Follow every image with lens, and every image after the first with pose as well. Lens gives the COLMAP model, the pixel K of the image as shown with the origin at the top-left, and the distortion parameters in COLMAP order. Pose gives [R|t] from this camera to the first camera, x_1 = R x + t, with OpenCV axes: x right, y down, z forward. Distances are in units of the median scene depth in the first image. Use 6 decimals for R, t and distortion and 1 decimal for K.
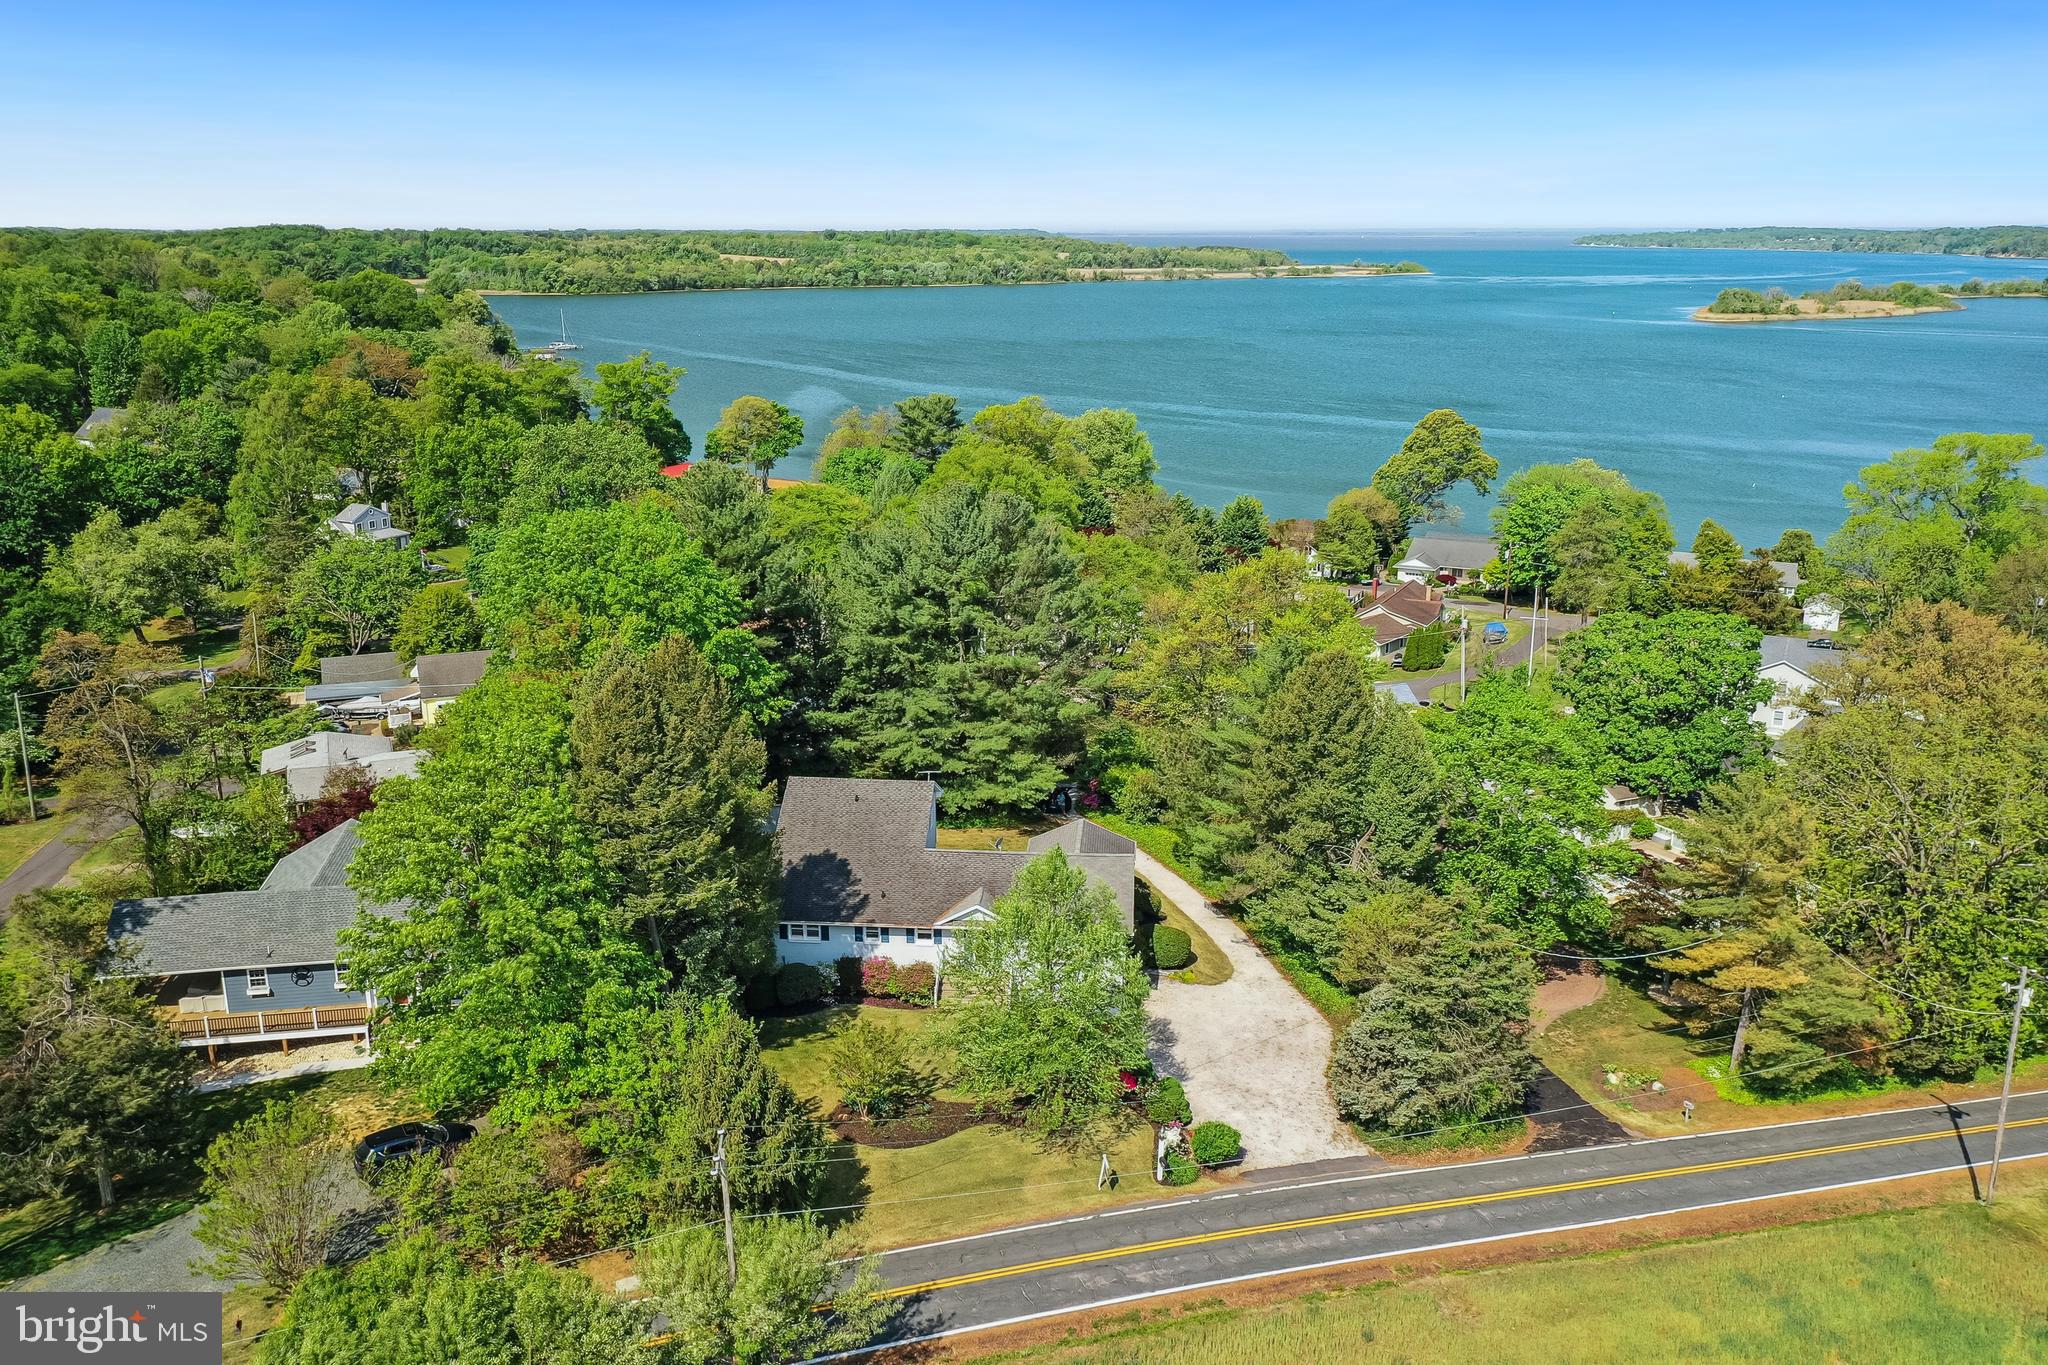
lens RADIAL K [[1647.5, 0, 1024.0], [0, 1647.5, 682.5], [0, 0, 1]] dist [0.009675, -0.007281]
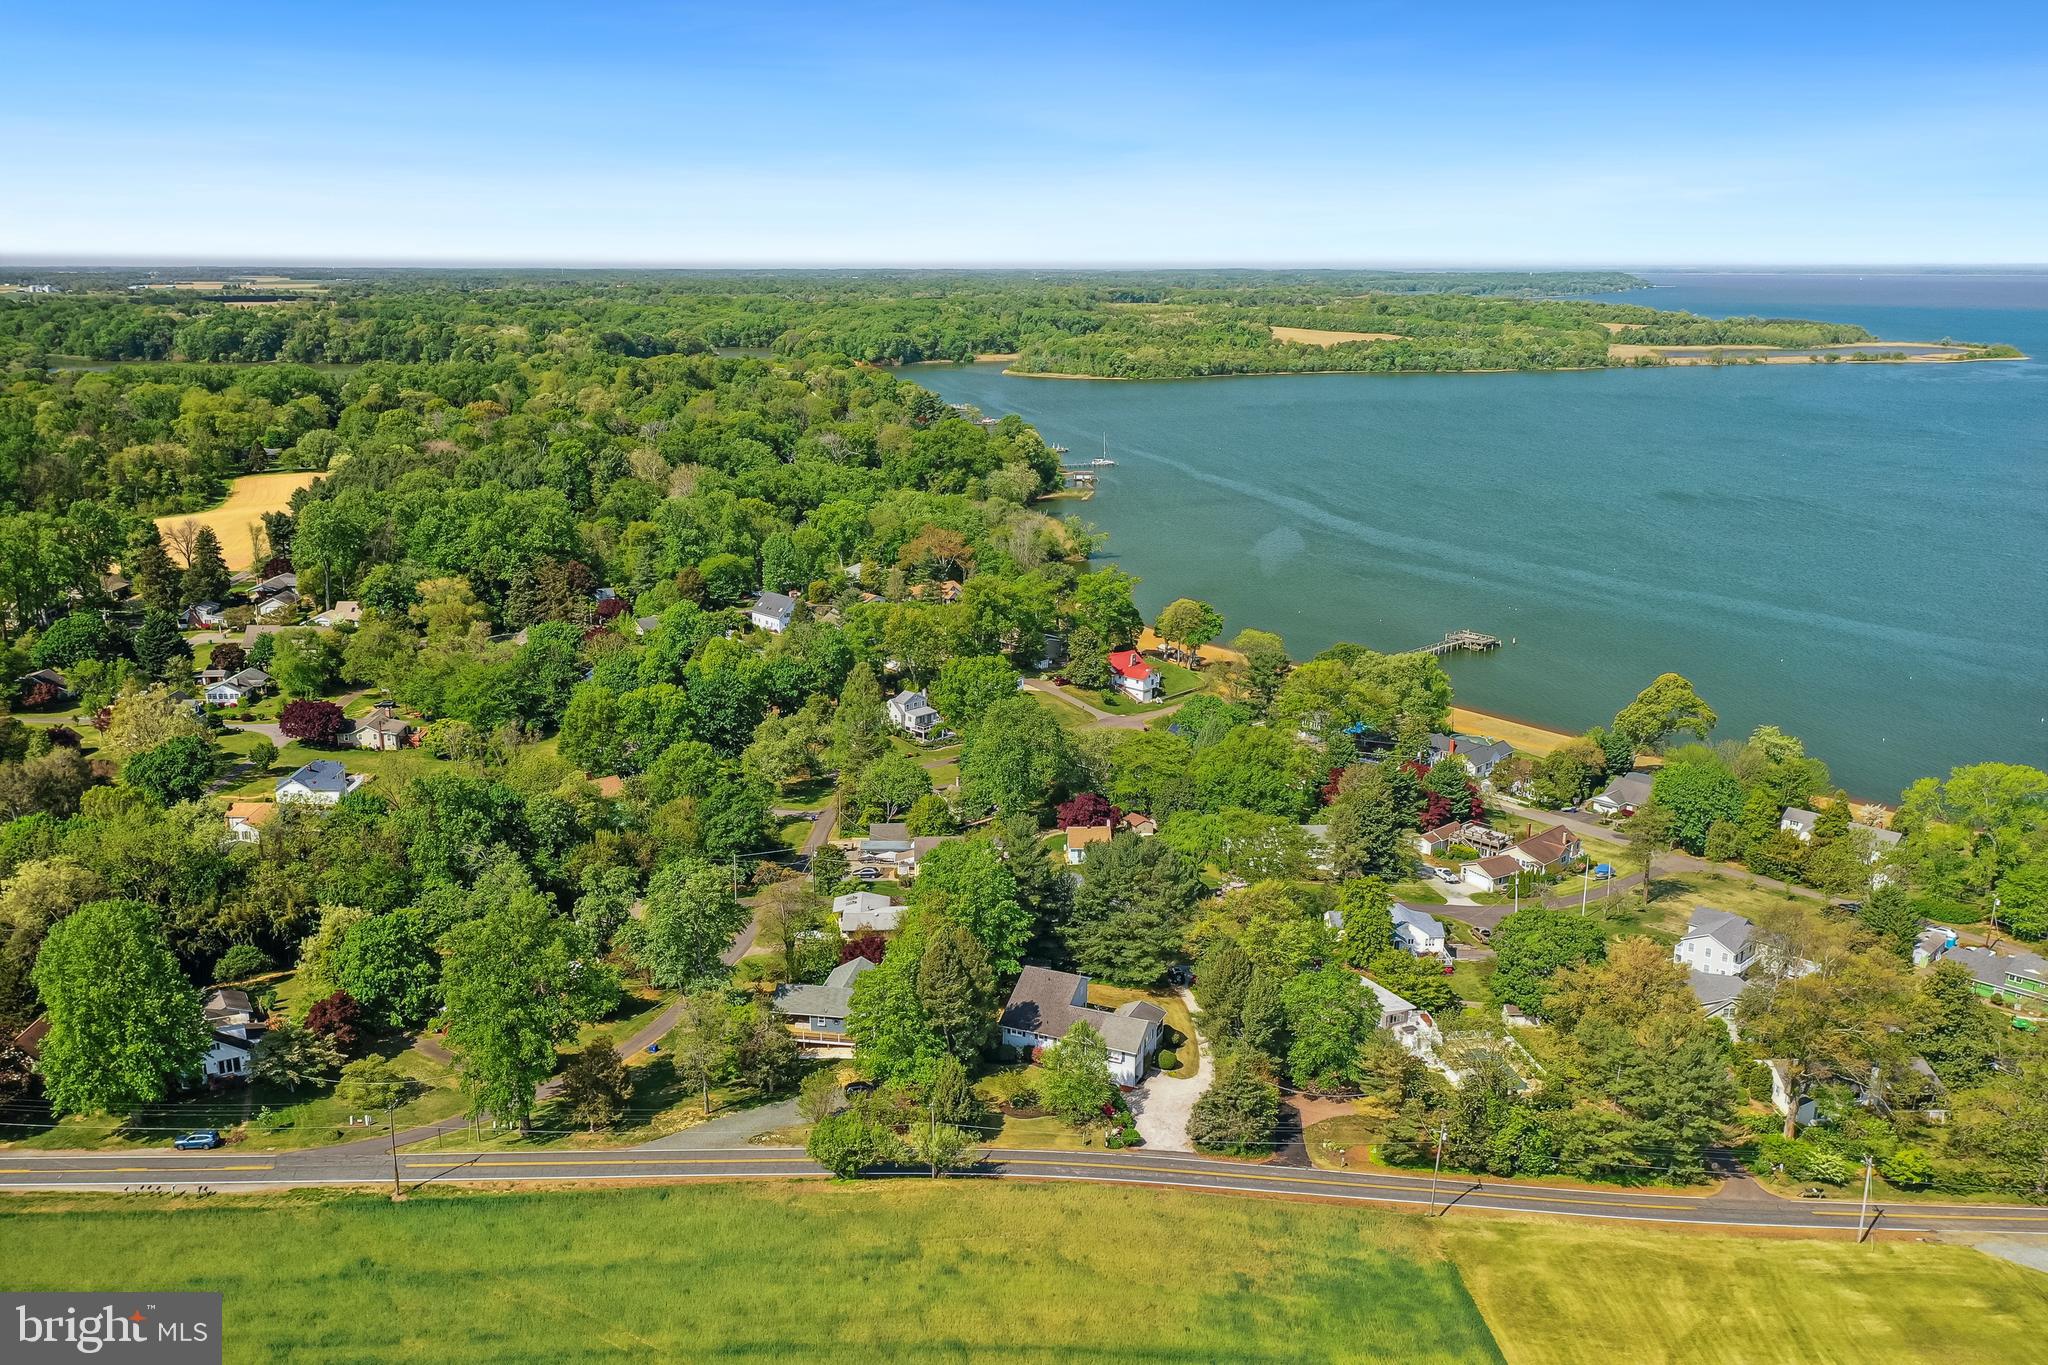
lens RADIAL K [[1622.3, 0, 1024.0], [0, 1622.3, 682.5], [0, 0, 1]] dist [0.010793, -0.018625]
pose [[0.942368, 0.083551, -0.323979, 0.308550], [-0.088166, 0.996106, 0.000434, -0.186132], [0.322754, 0.028155, 0.946064, -0.662091]]
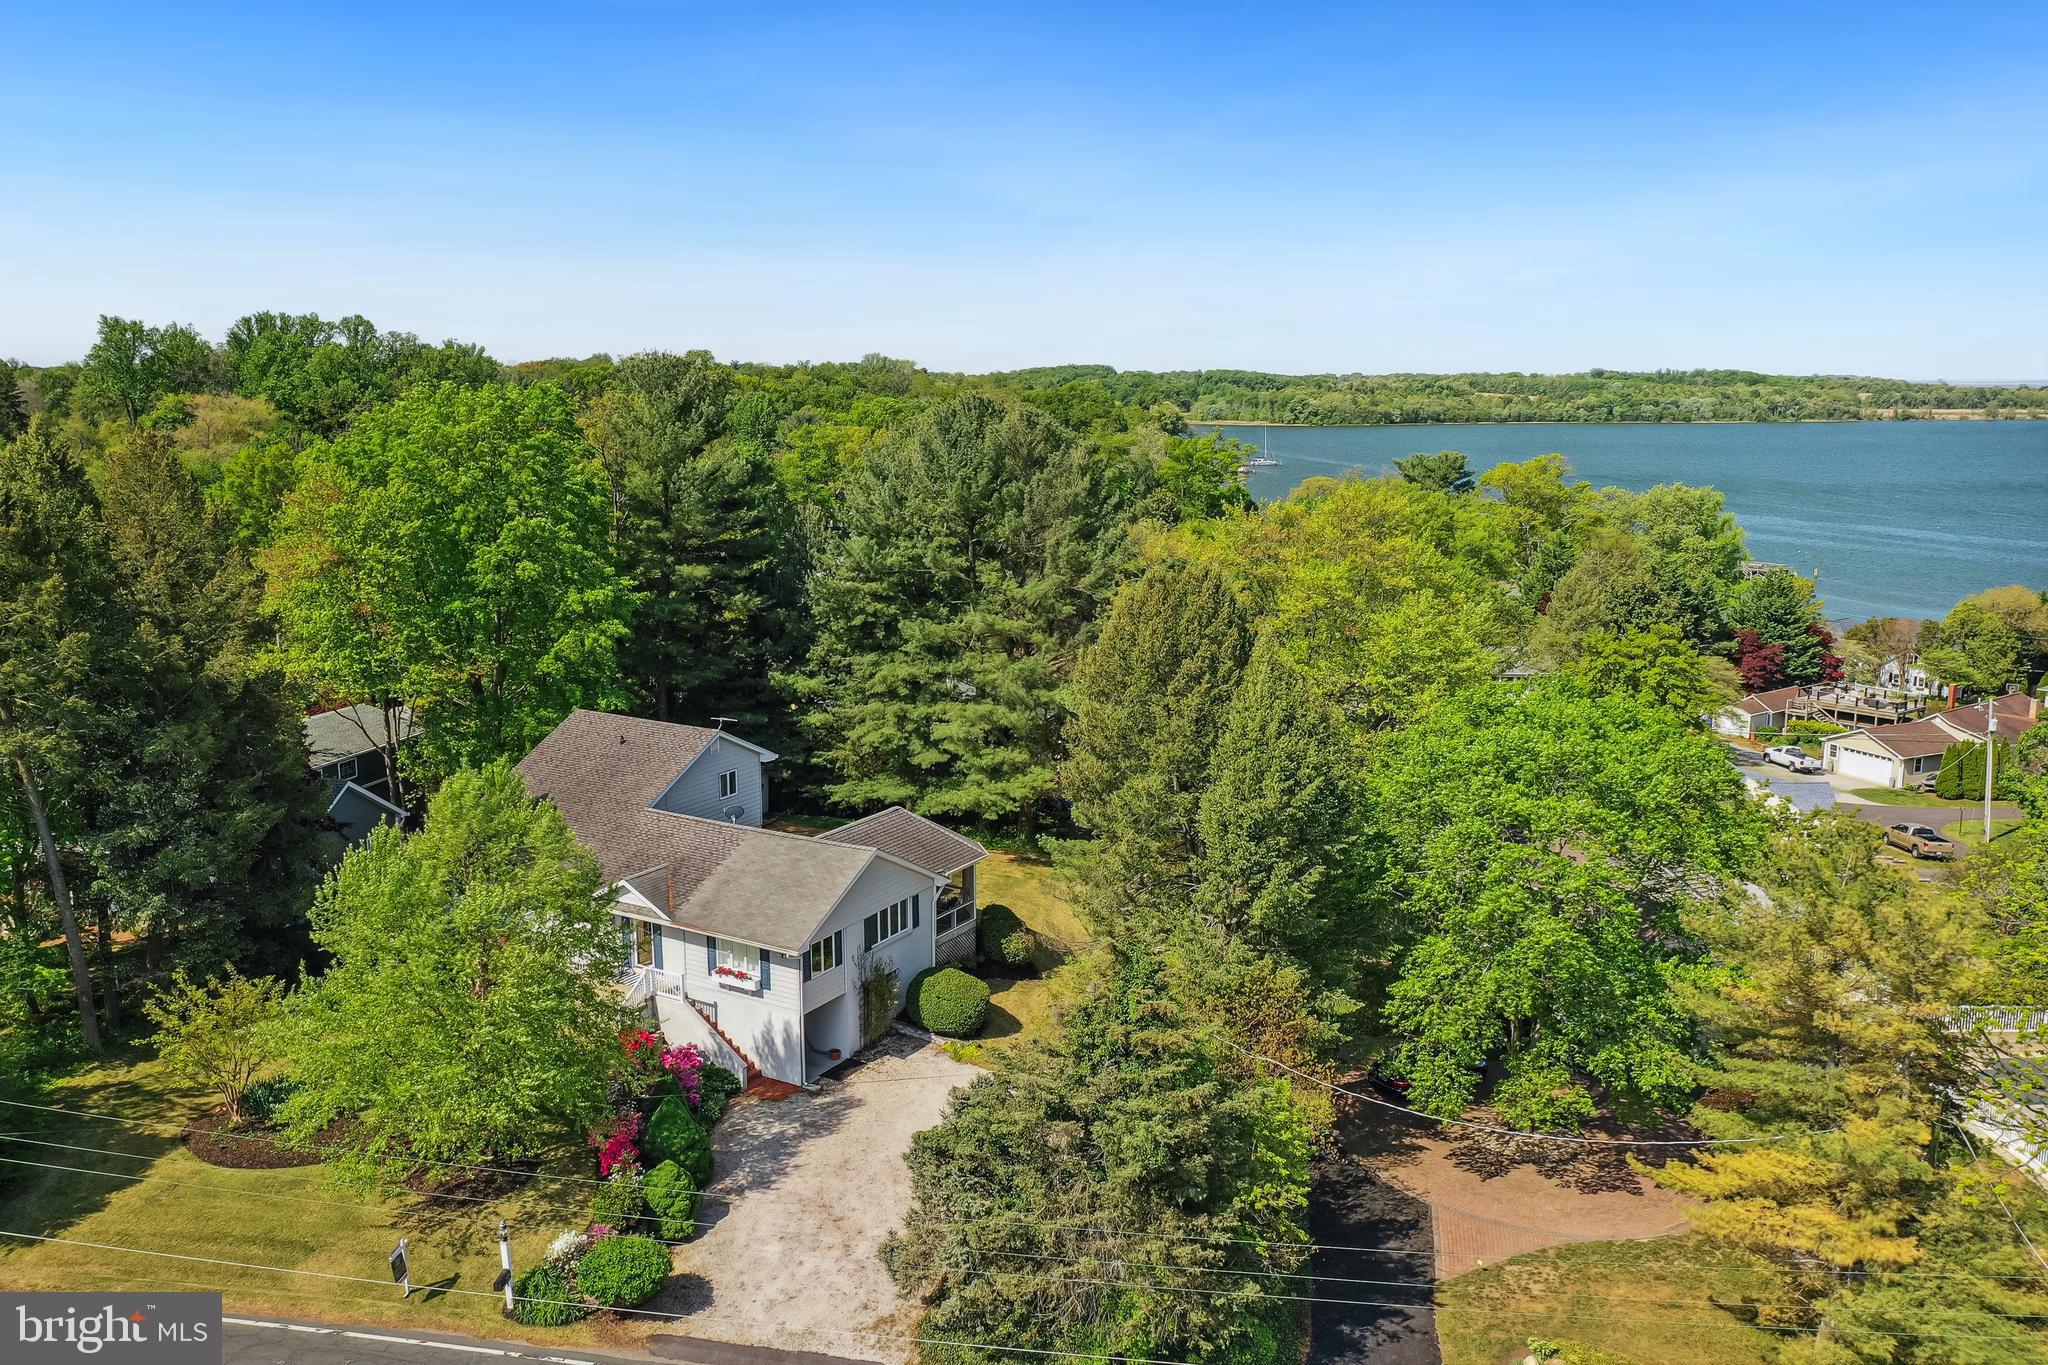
lens RADIAL K [[1622.3, 0, 1024.0], [0, 1622.3, 682.5], [0, 0, 1]] dist [0.010793, -0.018625]
pose [[0.894977, 0.080289, -0.438828, 0.199254], [-0.116697, 0.991555, -0.056582, 0.032881], [0.430579, 0.101849, 0.896788, 0.205644]]
